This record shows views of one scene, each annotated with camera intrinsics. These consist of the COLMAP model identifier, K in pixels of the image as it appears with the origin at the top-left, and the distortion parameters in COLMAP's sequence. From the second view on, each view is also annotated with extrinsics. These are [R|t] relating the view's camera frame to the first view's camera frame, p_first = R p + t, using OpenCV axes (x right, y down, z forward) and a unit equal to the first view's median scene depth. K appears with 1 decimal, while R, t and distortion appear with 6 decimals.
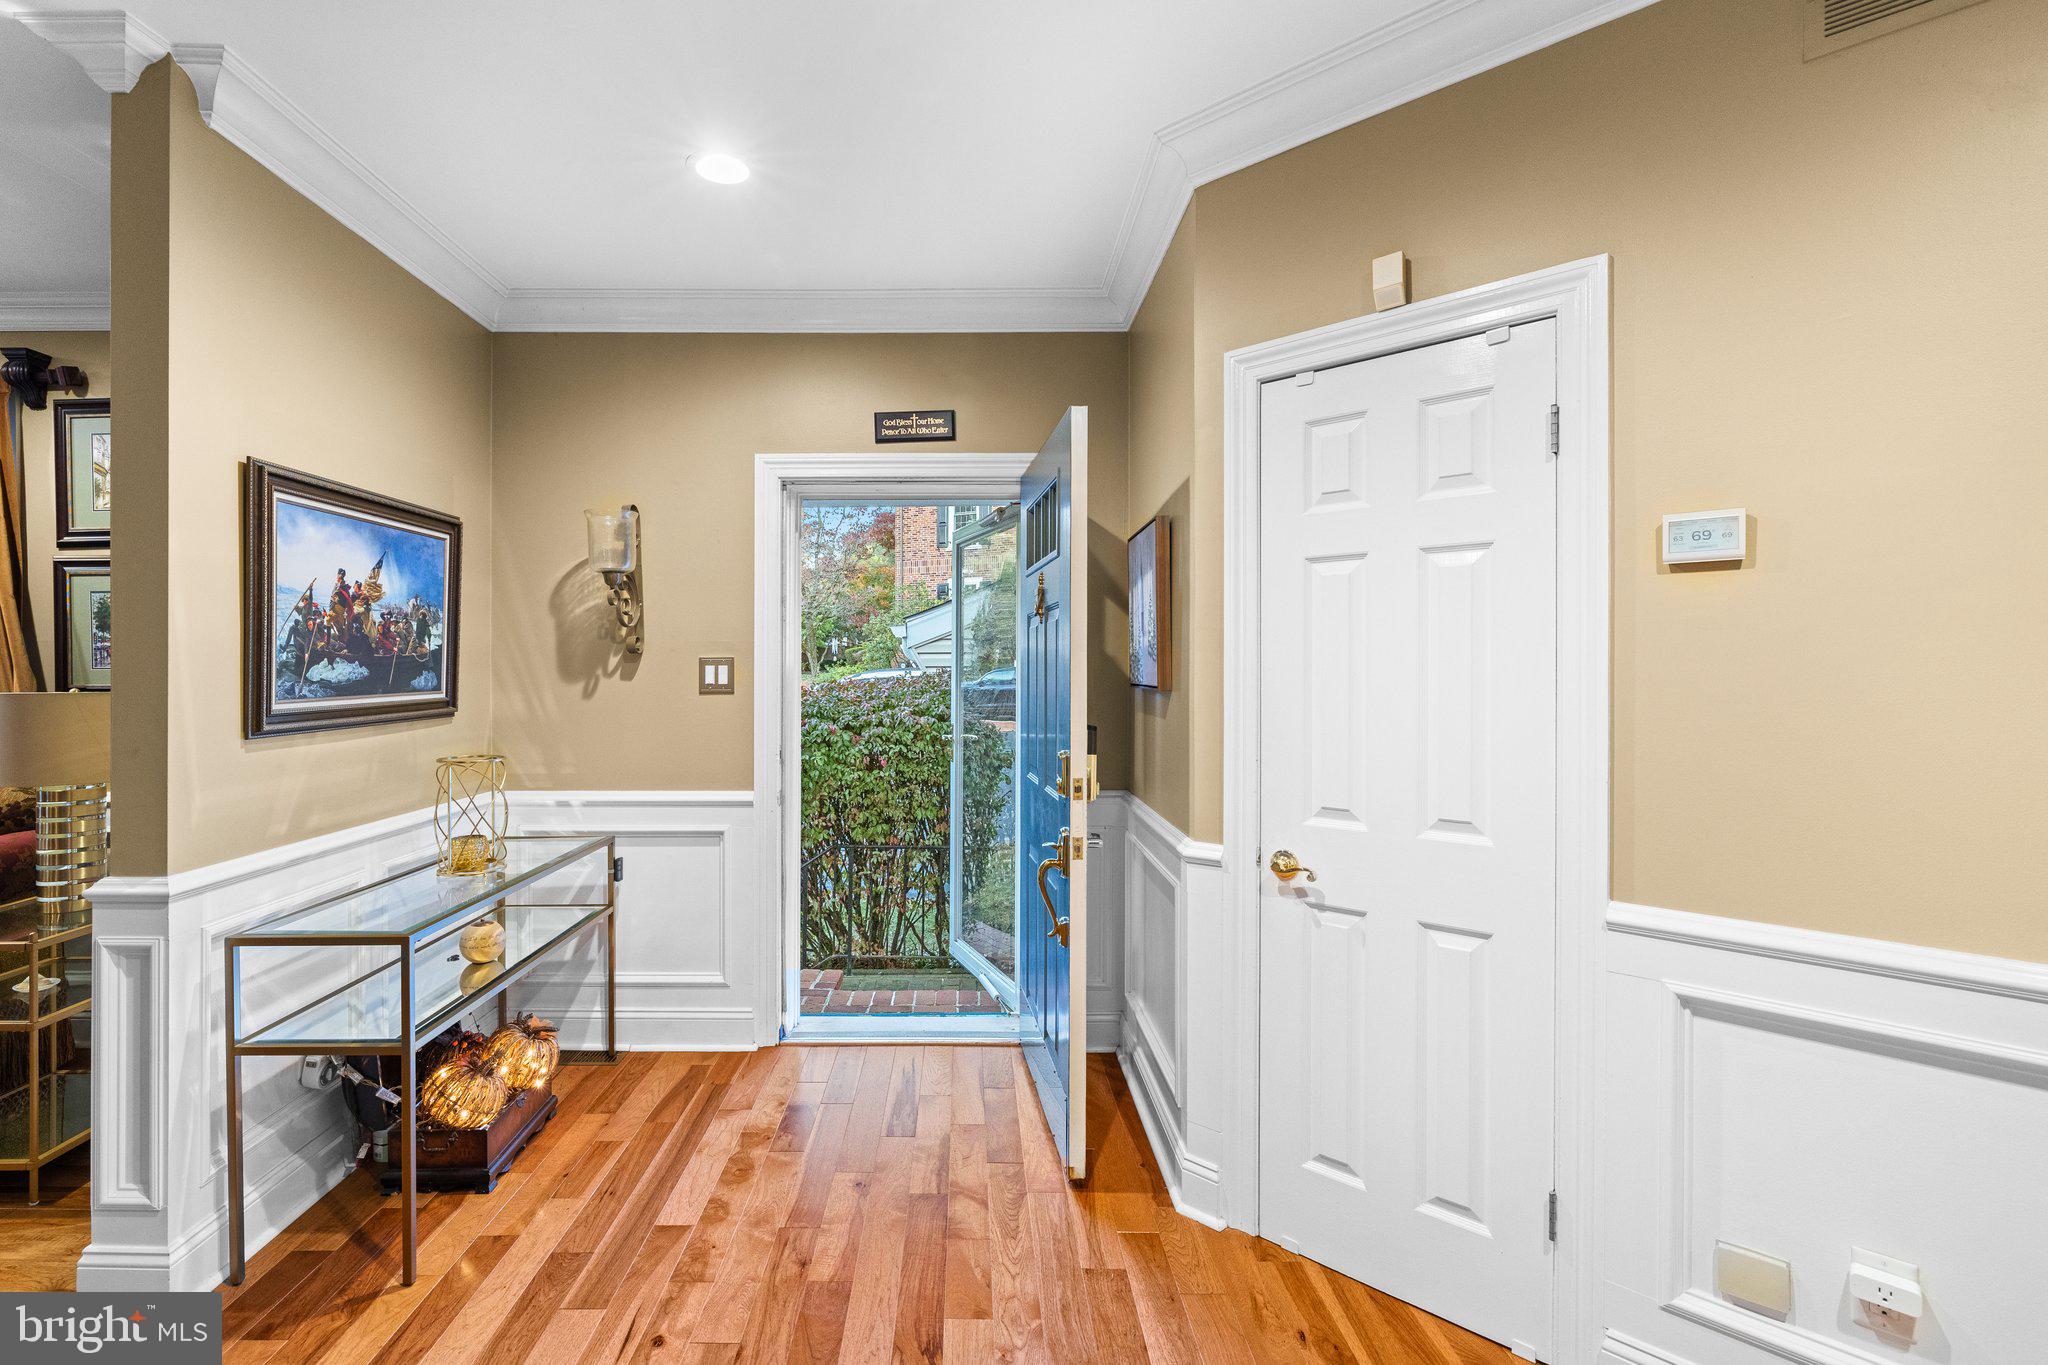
lens RADIAL K [[1044.7, 0, 1019.7], [0, 1044.7, 681.0], [0, 0, 1]] dist [0.017211, 0.000801]
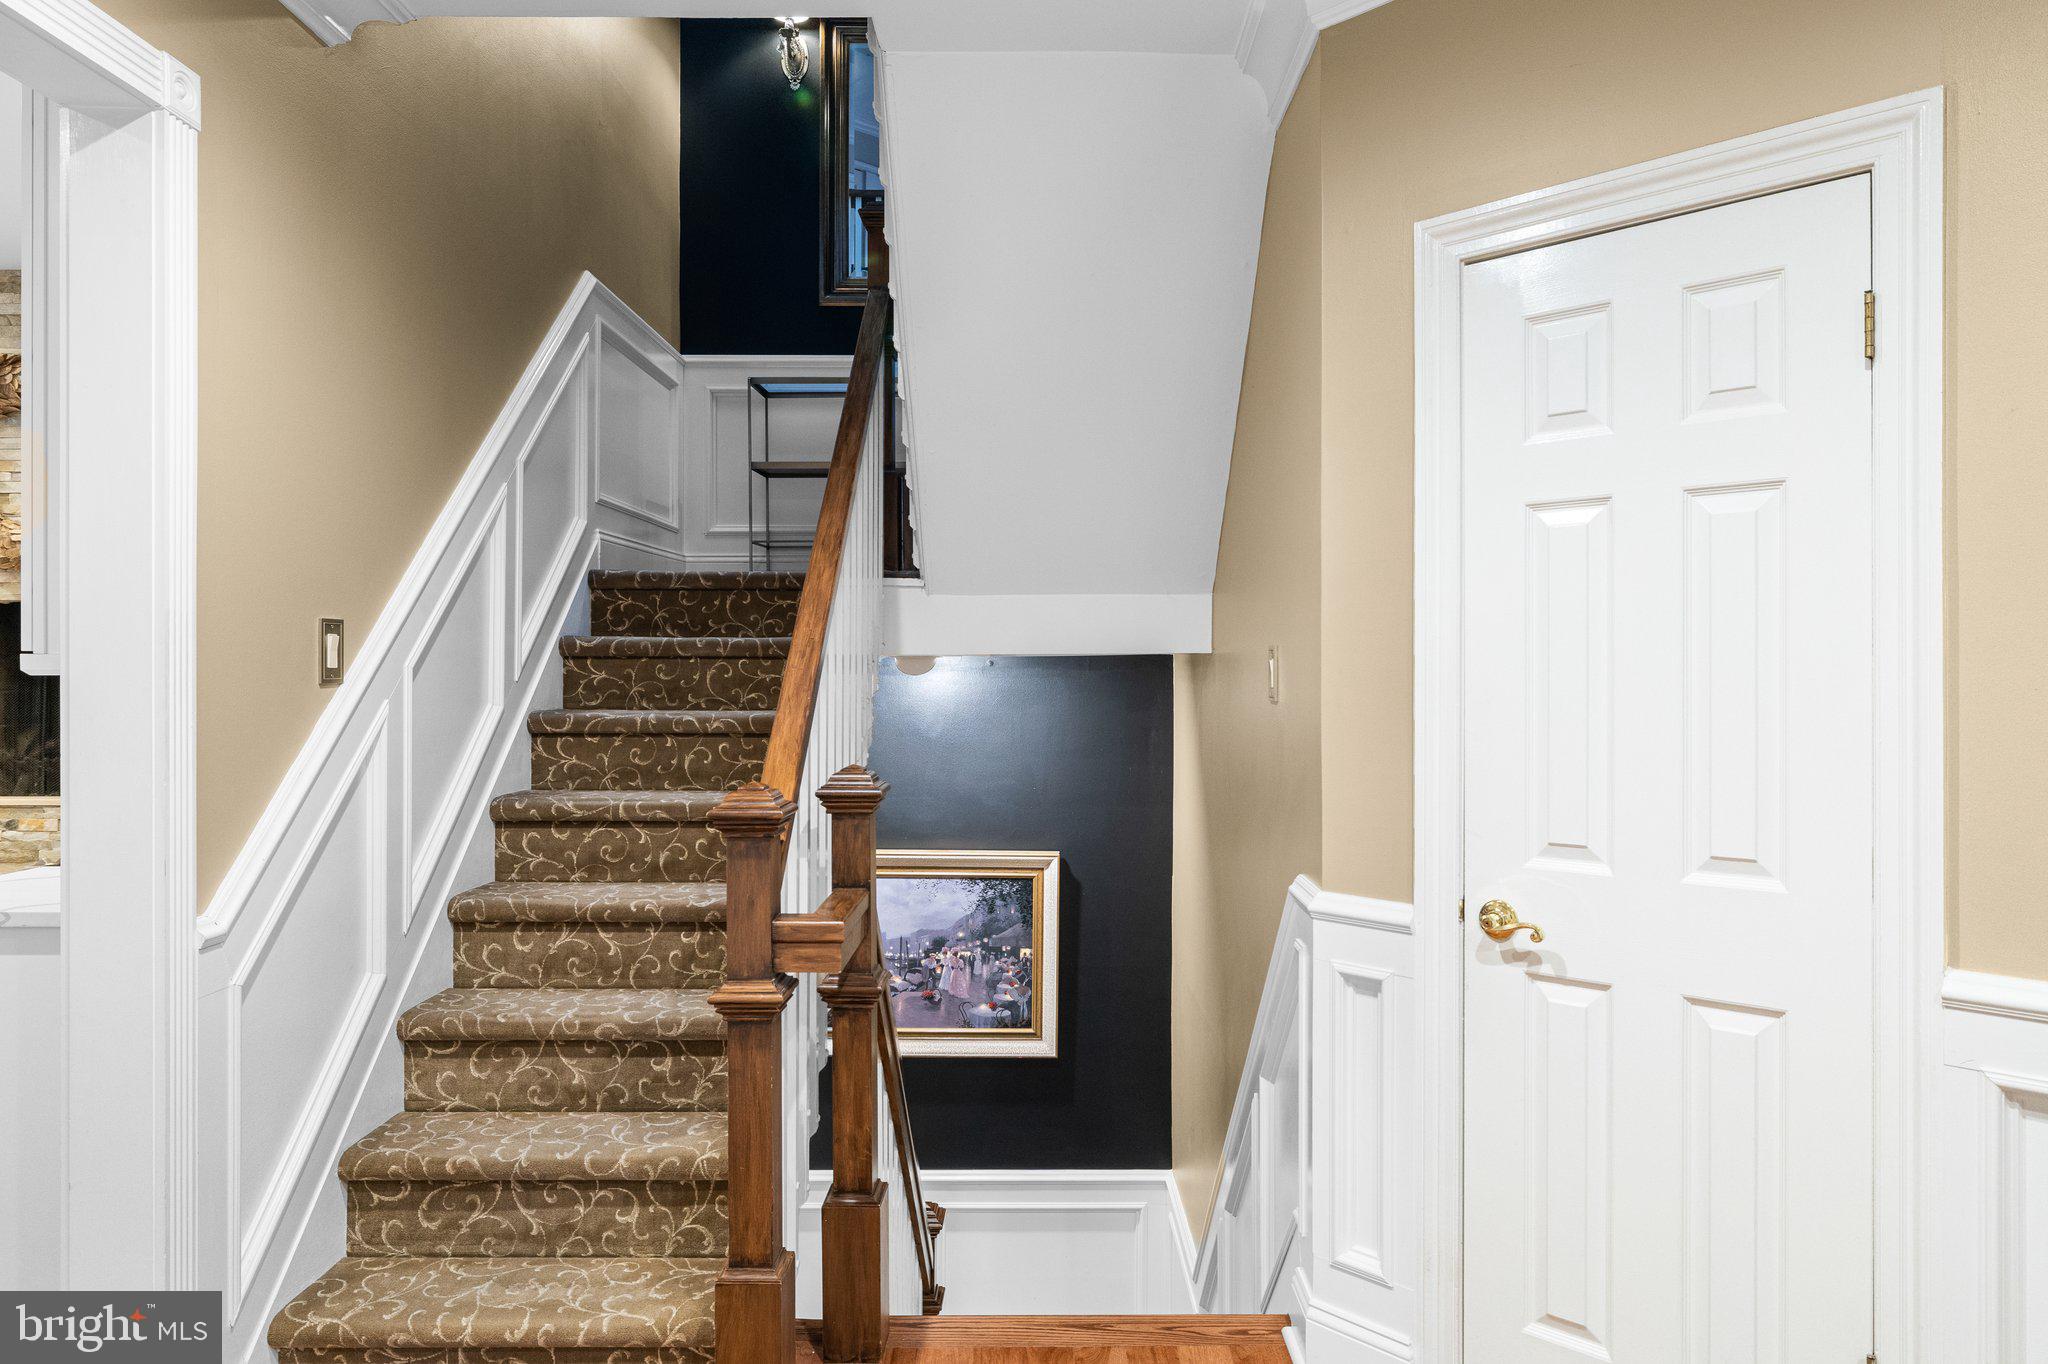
lens RADIAL K [[1276.0, 0, 1027.5], [0, 1276.0, 674.5], [0, 0, 1]] dist [0.028767, 0.000957]
pose [[0.999187, -0.005626, 0.039927, -0.115252], [0.005551, 0.999983, 0.002000, -0.000674], [-0.039938, -0.001777, 0.999201, 0.115121]]
